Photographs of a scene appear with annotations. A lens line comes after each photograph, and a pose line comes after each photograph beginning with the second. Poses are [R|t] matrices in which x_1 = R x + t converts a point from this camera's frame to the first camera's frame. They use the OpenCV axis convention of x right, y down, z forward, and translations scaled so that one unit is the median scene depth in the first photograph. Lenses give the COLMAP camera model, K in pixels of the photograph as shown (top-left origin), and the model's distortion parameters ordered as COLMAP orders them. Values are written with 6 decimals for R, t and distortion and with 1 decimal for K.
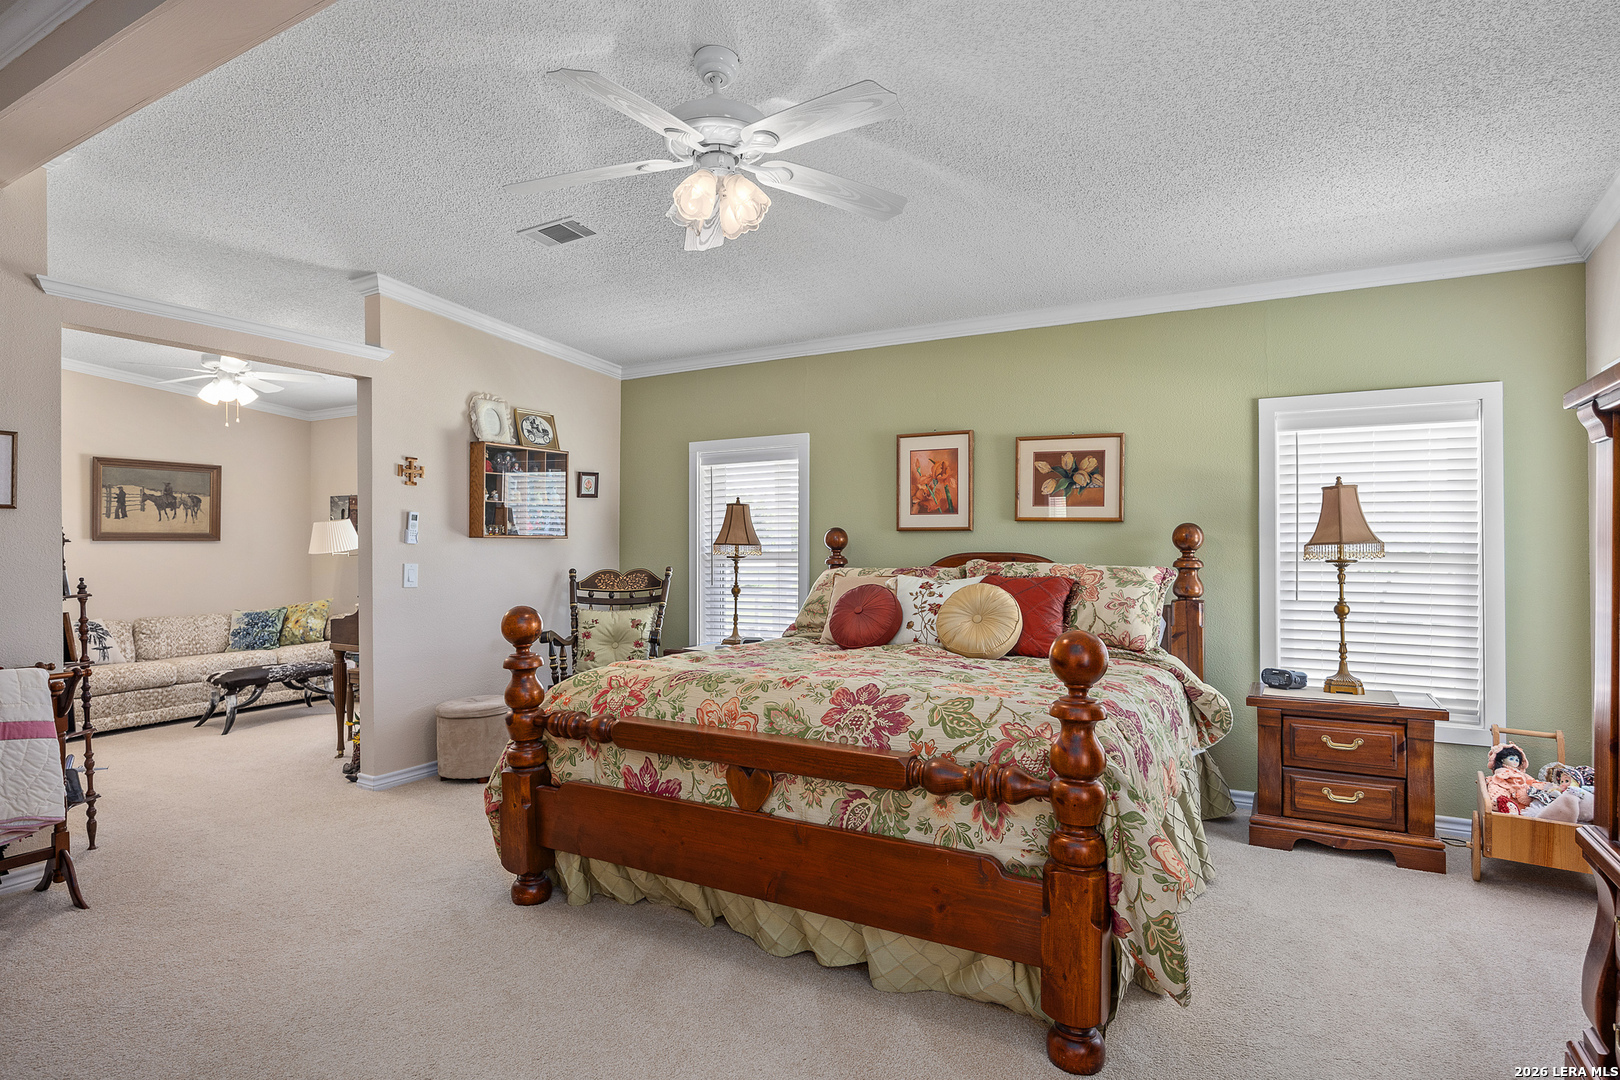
lens RADIAL K [[845.4, 0, 810.0], [0, 845.4, 540.0], [0, 0, 1]] dist [-0.002121, -0.001102]
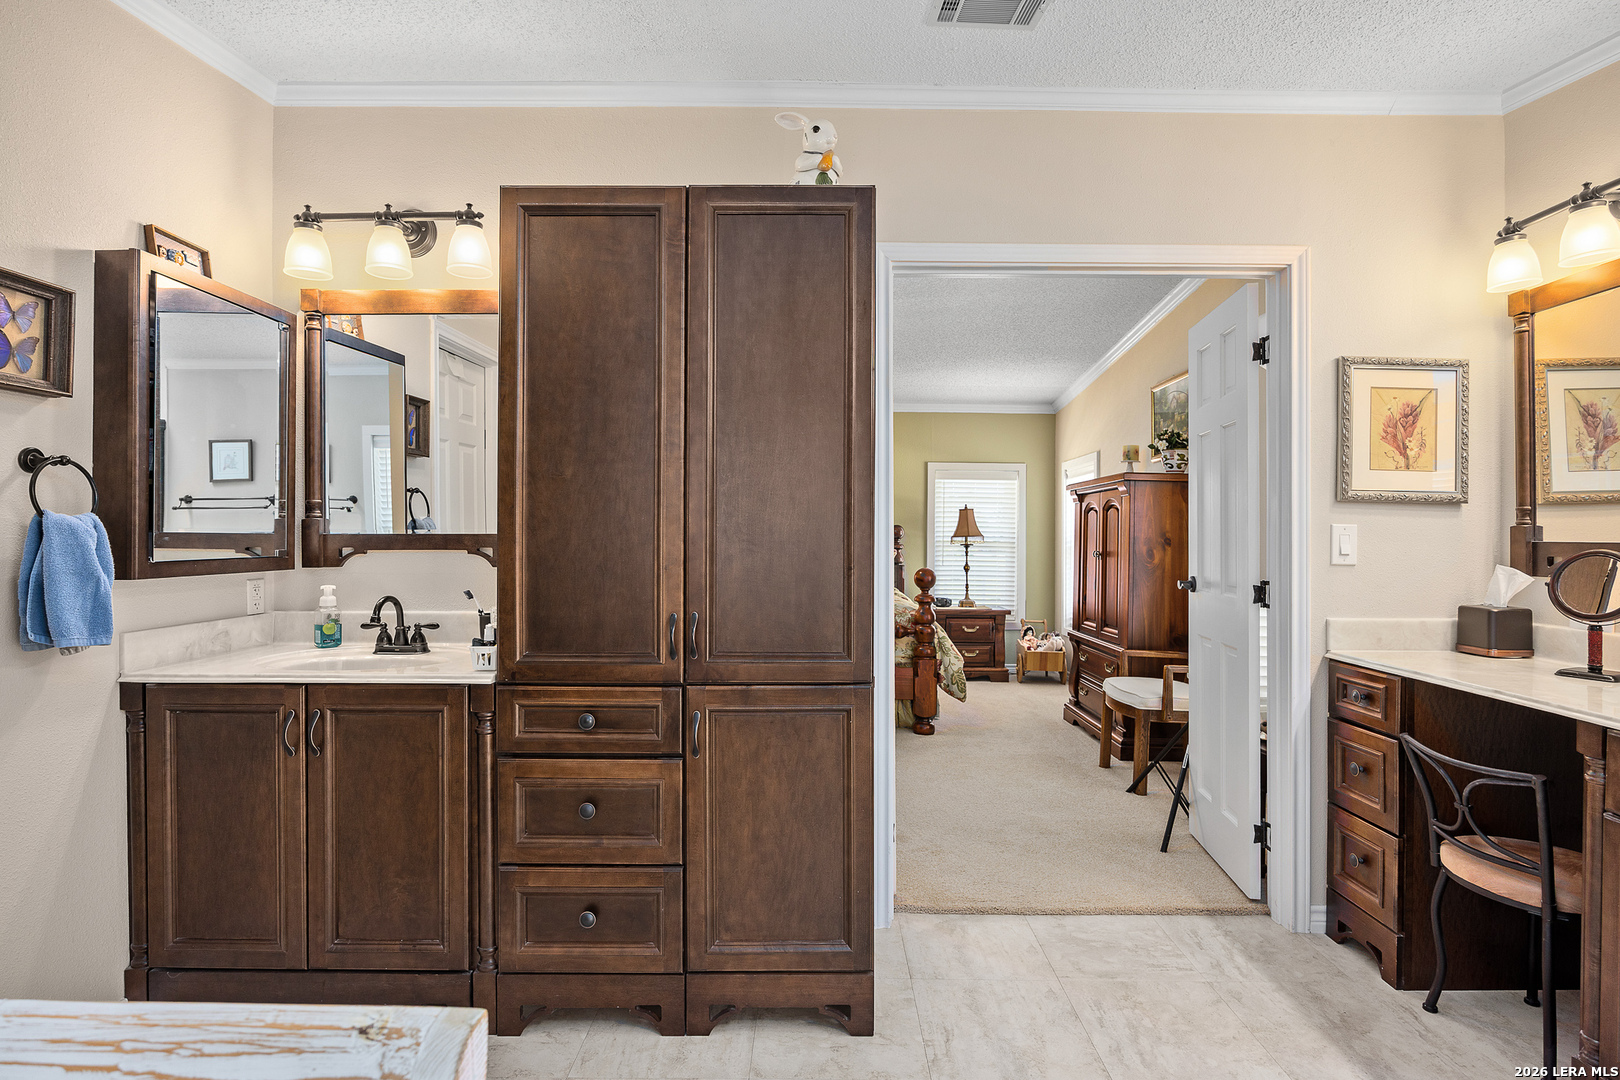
lens RADIAL K [[837.6, 0, 810.0], [0, 837.6, 540.0], [0, 0, 1]] dist [-0.000002, -0.000056]
pose [[0.871296, 0.007096, 0.490706, -0.795533], [-0.011927, 0.999906, 0.006719, 0.004800], [-0.490613, -0.011707, 0.871299, -0.674476]]
